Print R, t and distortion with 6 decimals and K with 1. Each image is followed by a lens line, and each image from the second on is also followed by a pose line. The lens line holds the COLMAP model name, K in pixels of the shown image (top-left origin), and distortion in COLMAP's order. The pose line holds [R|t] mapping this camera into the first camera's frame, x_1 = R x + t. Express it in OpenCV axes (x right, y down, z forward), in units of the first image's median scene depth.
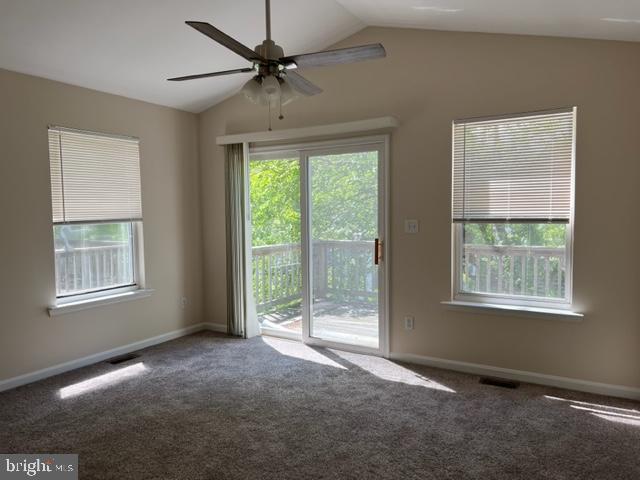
lens RADIAL K [[479.2, 0, 320.0], [0, 479.2, 240.0], [0, 0, 1]] dist [0.084383, -0.100454]
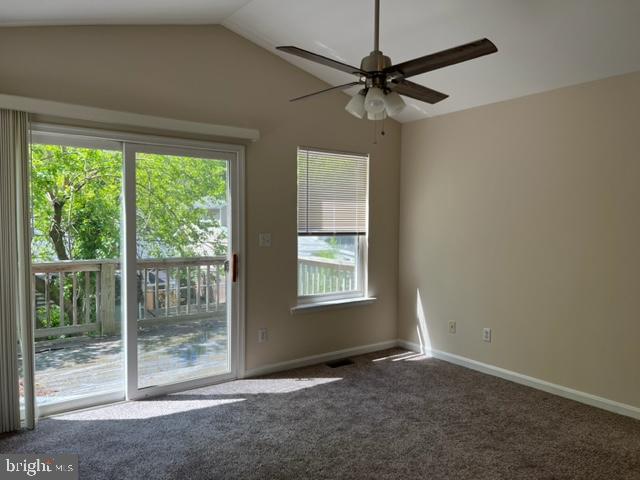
lens RADIAL K [[479.2, 0, 320.0], [0, 479.2, 240.0], [0, 0, 1]] dist [0.084383, -0.100454]
pose [[0.386002, -0.022469, 0.922224, -0.749657], [0.042898, 0.999059, 0.006386, -0.032092], [-0.921500, 0.037097, 0.386603, 0.527955]]
